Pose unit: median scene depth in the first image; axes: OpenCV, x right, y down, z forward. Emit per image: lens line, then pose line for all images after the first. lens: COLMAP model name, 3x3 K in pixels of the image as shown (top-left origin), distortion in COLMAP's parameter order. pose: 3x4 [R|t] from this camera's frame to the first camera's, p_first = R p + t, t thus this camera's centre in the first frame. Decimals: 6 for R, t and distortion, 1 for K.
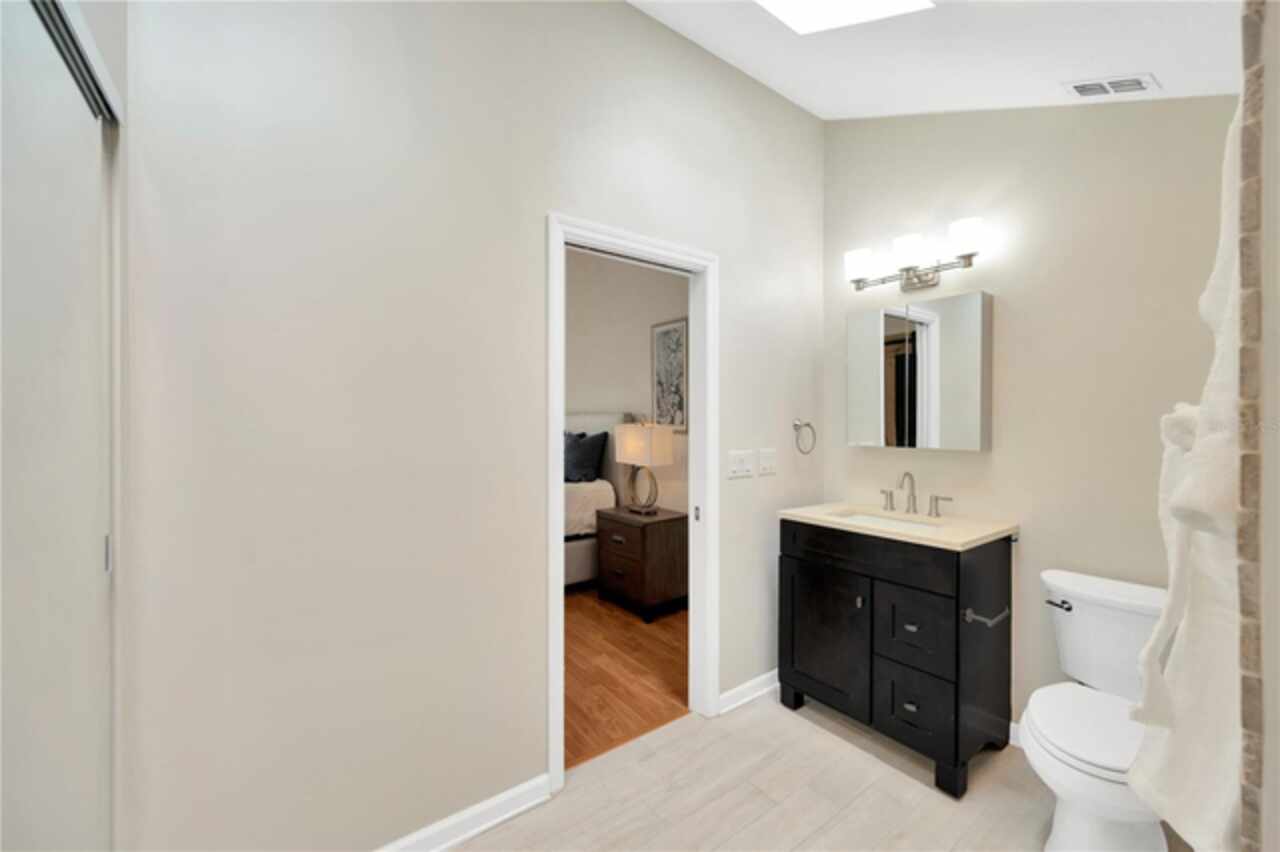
lens RADIAL K [[501.9, 0, 640.4], [0, 501.9, 427.4], [0, 0, 1]] dist [0.002208, 0.000494]
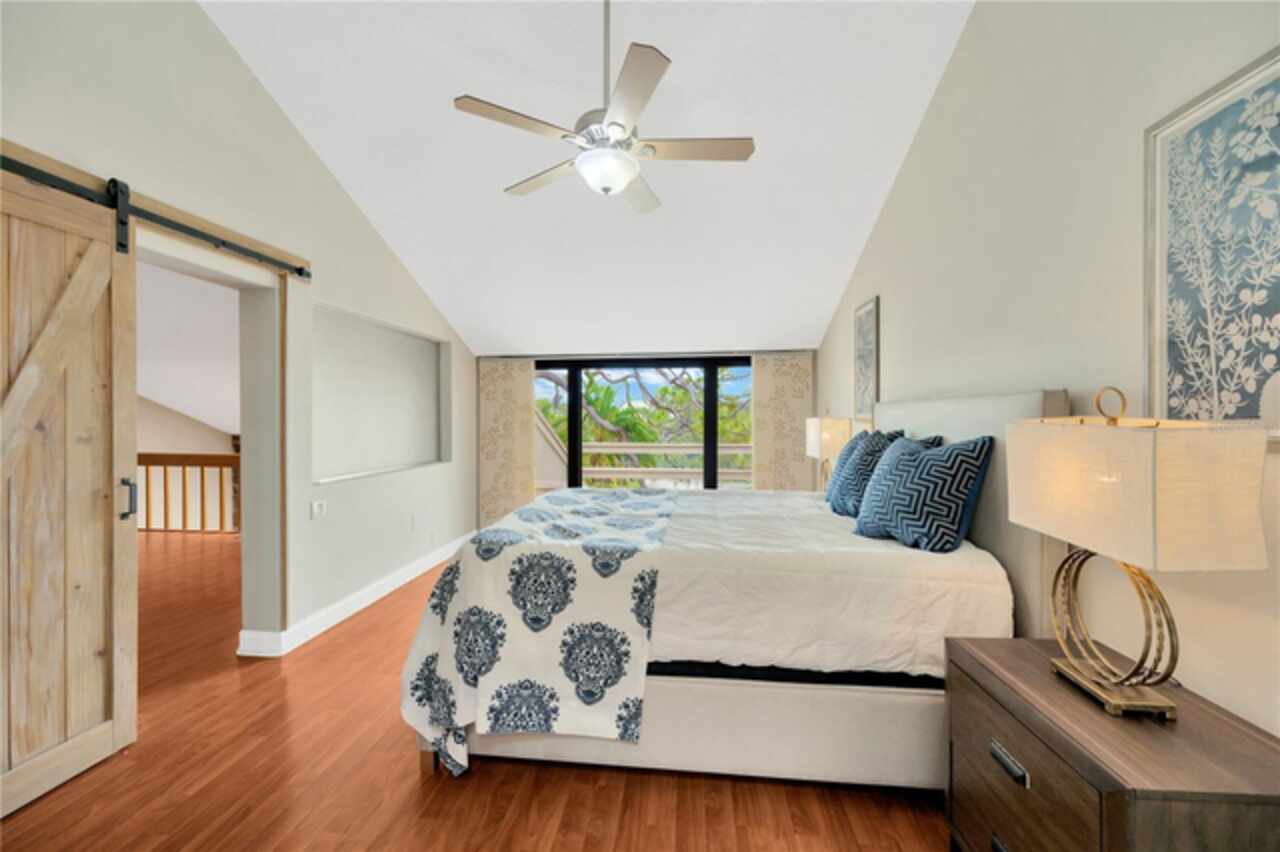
lens RADIAL K [[501.9, 0, 637.2], [0, 501.9, 420.6], [0, 0, 1]] dist [0.002208, 0.000494]
pose [[0.736100, 0.000968, -0.676872, 0.000065], [-0.002717, 0.999995, -0.001524, -0.003955], [0.676867, 0.002961, 0.736100, 0.528033]]
